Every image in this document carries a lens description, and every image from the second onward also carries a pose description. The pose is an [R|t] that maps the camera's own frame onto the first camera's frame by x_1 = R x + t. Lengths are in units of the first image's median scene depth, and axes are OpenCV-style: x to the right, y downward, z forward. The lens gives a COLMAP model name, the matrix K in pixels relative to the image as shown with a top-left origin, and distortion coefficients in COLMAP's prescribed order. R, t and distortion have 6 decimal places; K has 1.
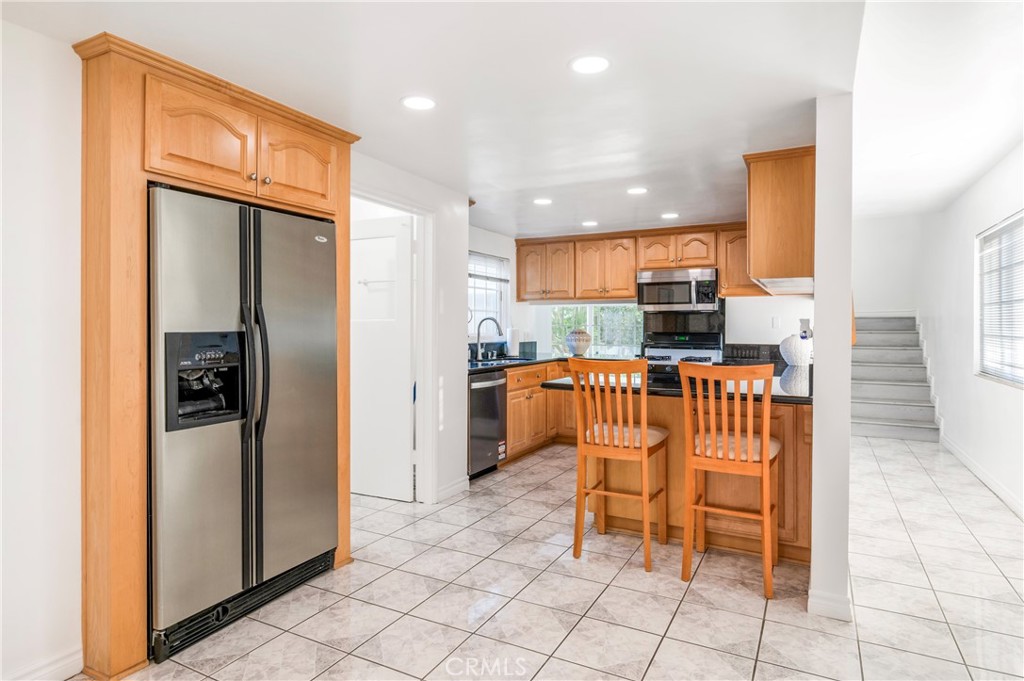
lens RADIAL K [[580.0, 0, 504.9], [0, 580.0, 318.5], [0, 0, 1]] dist [-0.002772, 0.000876]
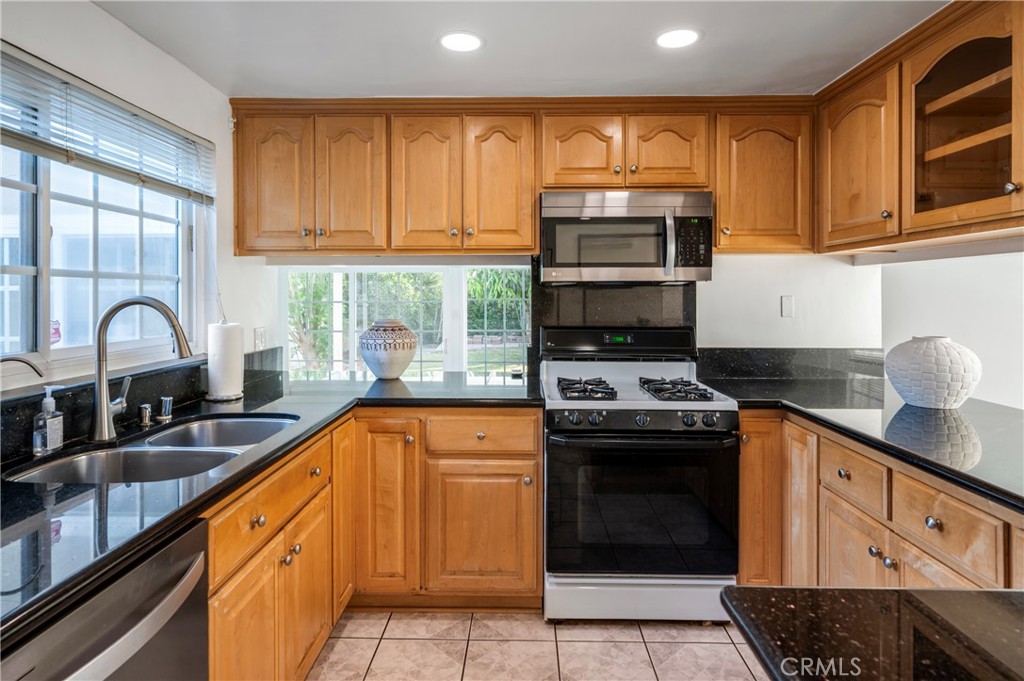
lens RADIAL K [[580.0, 0, 511.5], [0, 580.0, 299.5], [0, 0, 1]] dist [-0.002772, 0.000876]
pose [[0.885978, -0.003887, 0.463711, 0.004091], [-0.005583, 0.999803, 0.019049, -0.007443], [-0.463694, -0.019466, 0.885782, 0.627203]]
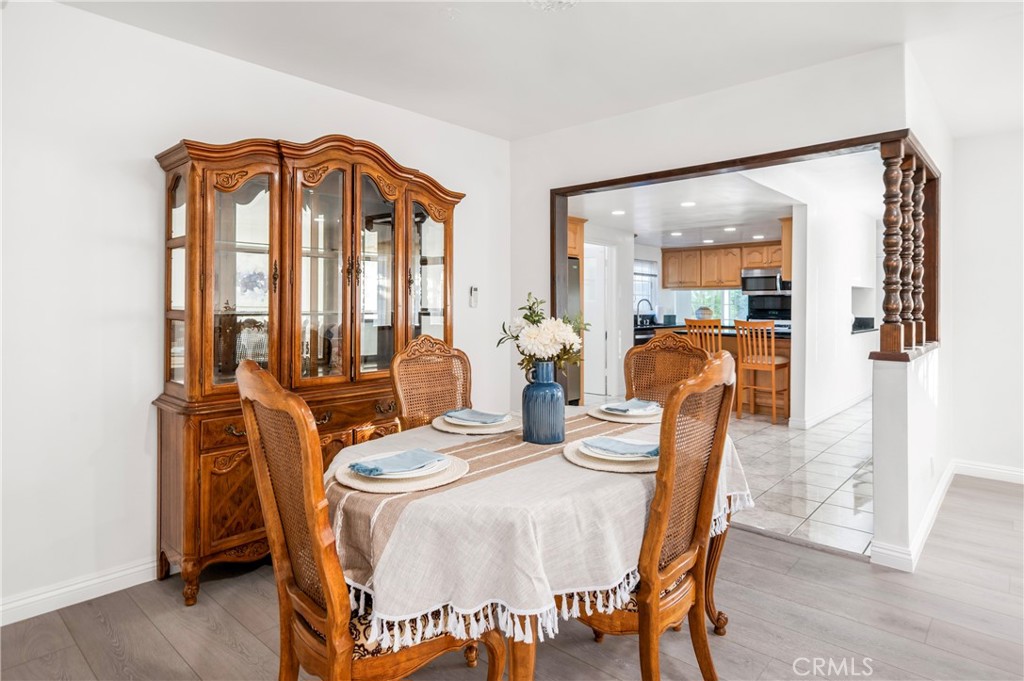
lens RADIAL K [[580.0, 0, 507.8], [0, 580.0, 292.2], [0, 0, 1]] dist [-0.002772, 0.000876]
pose [[0.969568, -0.001868, -0.244814, -0.000311], [-0.000888, 0.999937, -0.011148, -0.002677], [0.244820, 0.011027, 0.969506, -0.672376]]
